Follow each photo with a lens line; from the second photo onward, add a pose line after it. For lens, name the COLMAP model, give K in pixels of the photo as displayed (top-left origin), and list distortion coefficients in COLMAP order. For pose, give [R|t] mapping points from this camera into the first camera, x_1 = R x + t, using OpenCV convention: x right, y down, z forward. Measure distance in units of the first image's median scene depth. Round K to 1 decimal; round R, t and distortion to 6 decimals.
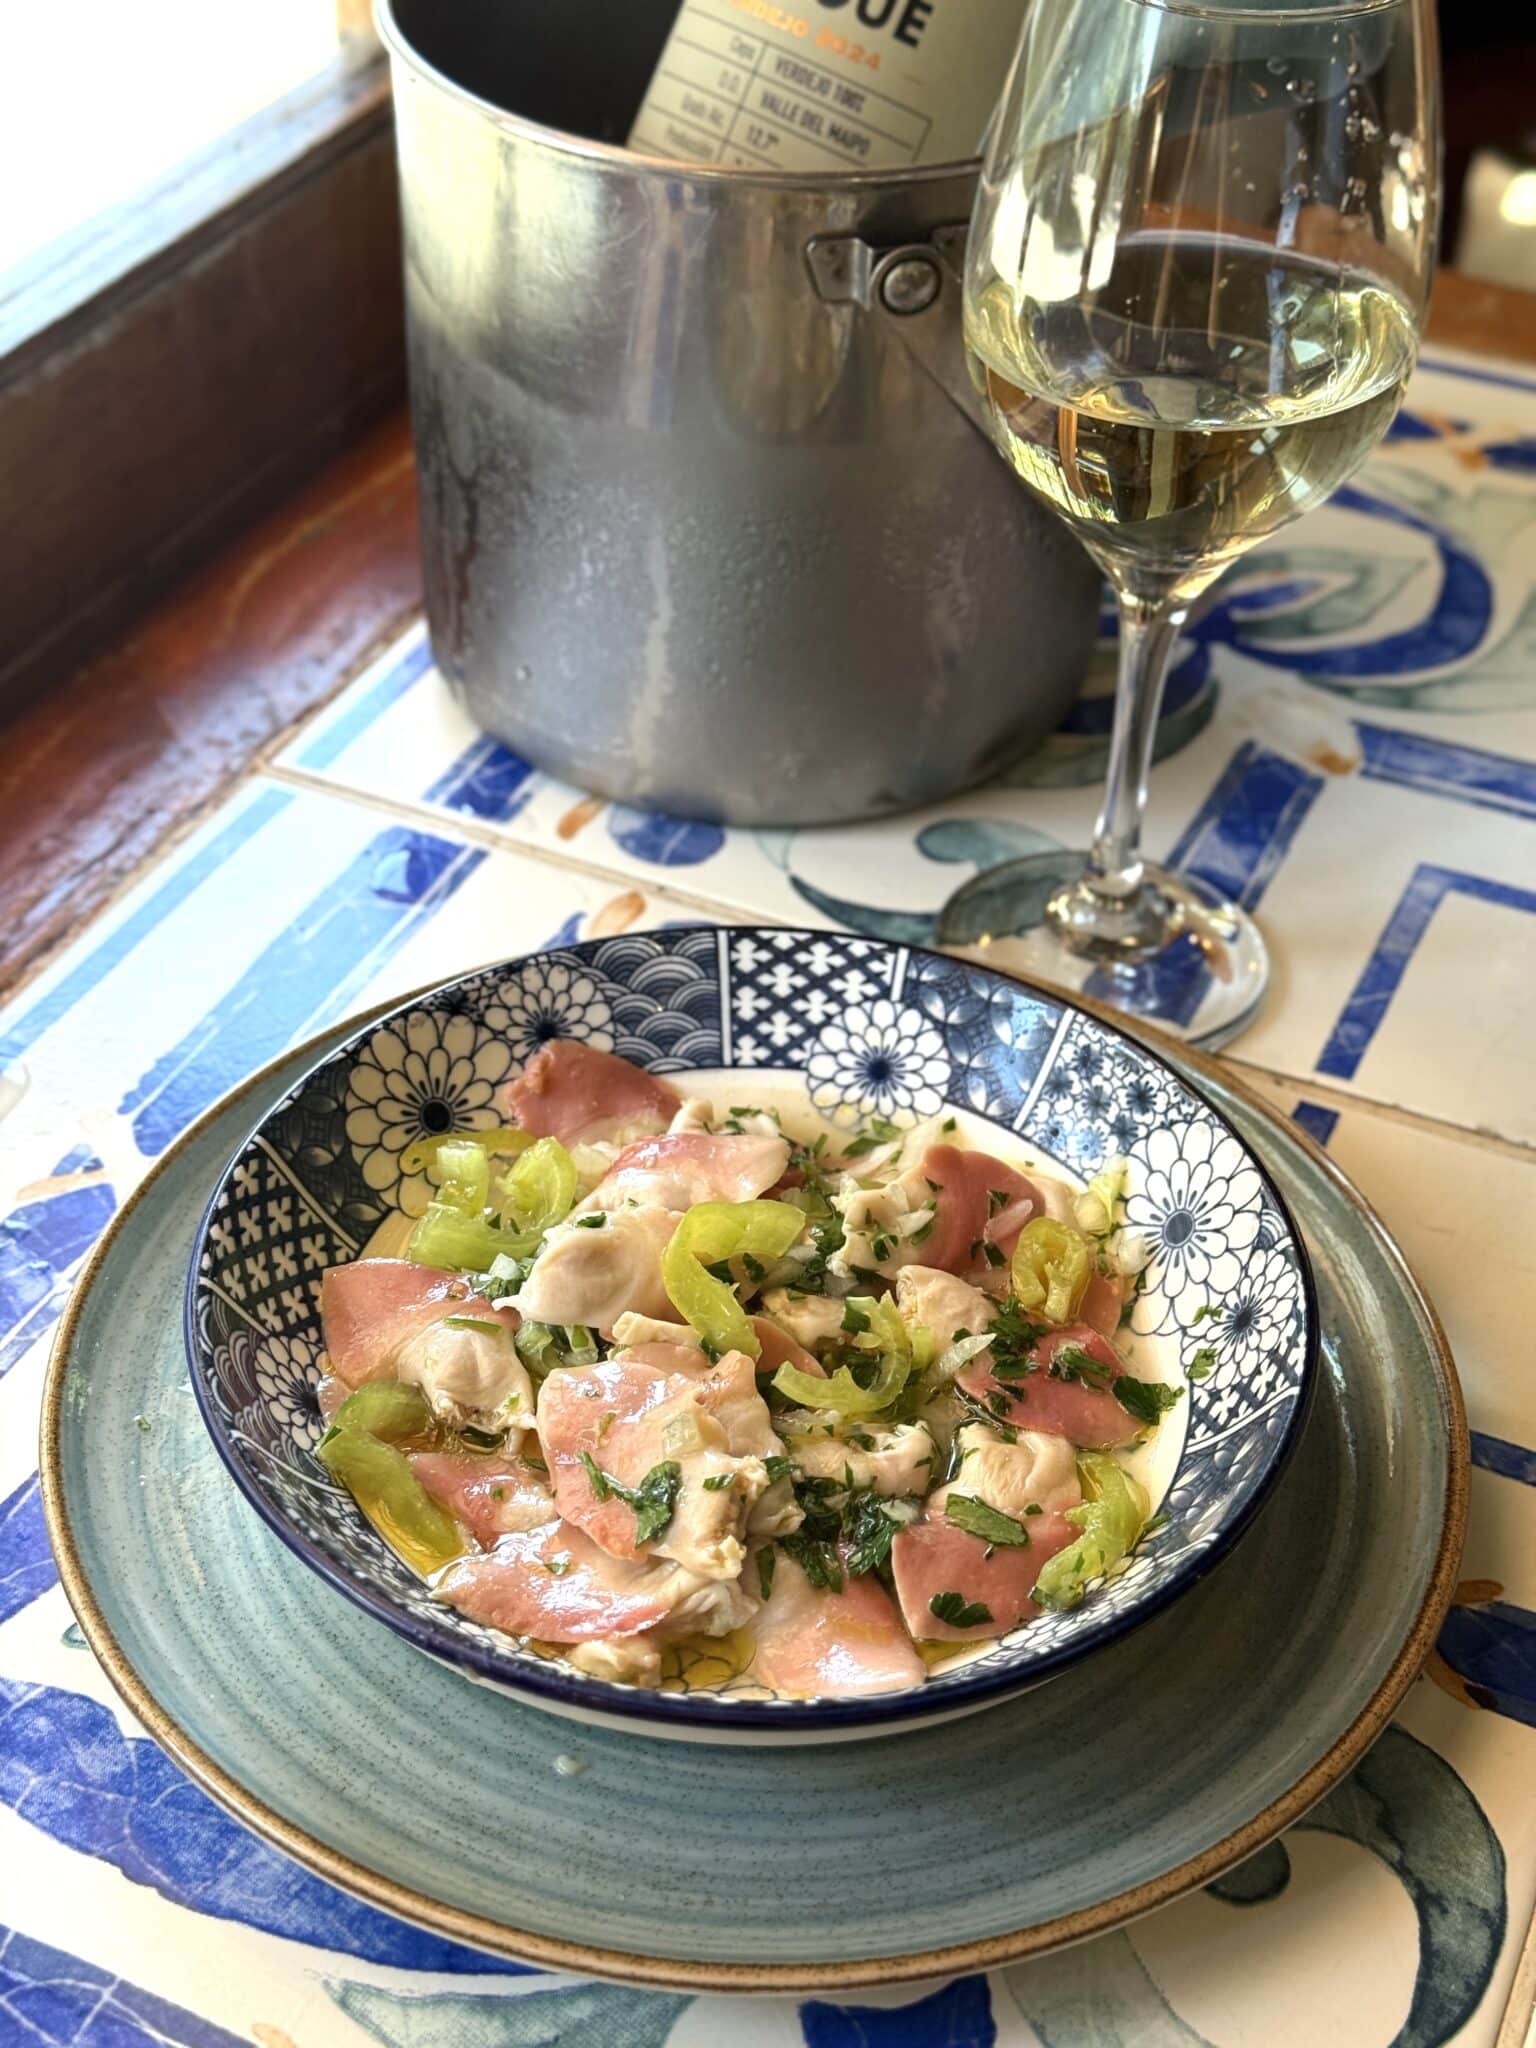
lens RADIAL K [[2810.2, 0, 773.4], [0, 2810.2, 1019.5], [0, 0, 1]] dist [0.089316, 0.000000]
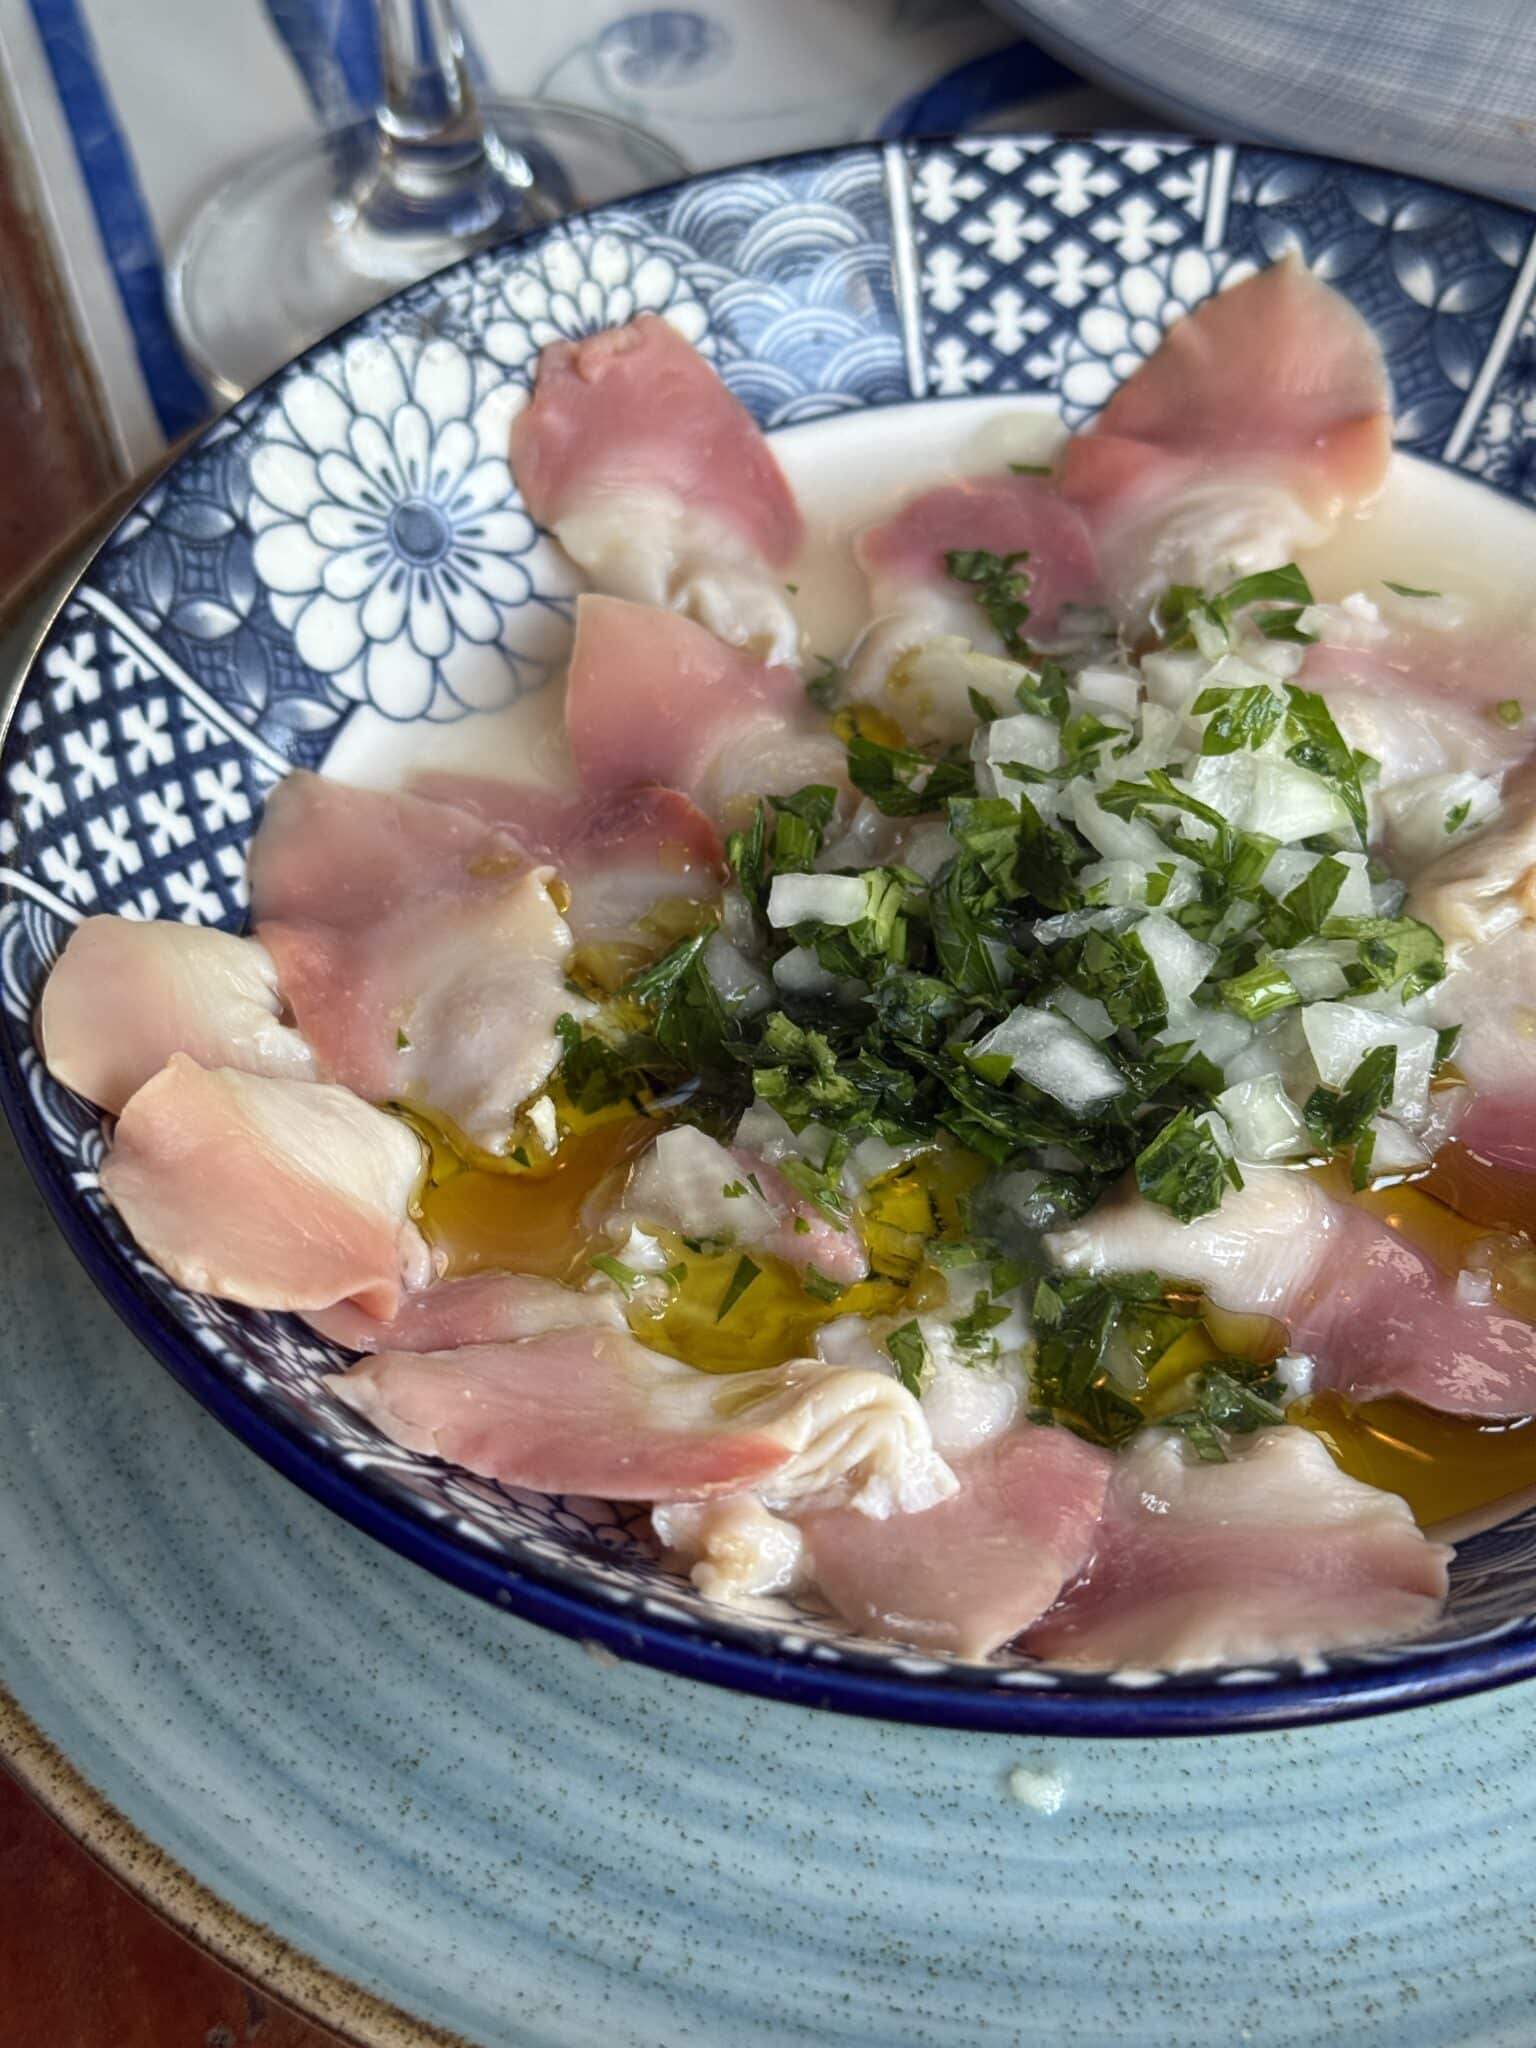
lens RADIAL K [[2810.2, 0, 755.6], [0, 2810.2, 1017.6], [0, 0, 1]] dist [0.089316, 0.000000]
pose [[0.996061, -0.084582, -0.026616, -0.045042], [0.088166, 0.976710, 0.195611, 0.024621], [0.009451, -0.197187, 0.980320, 0.420236]]
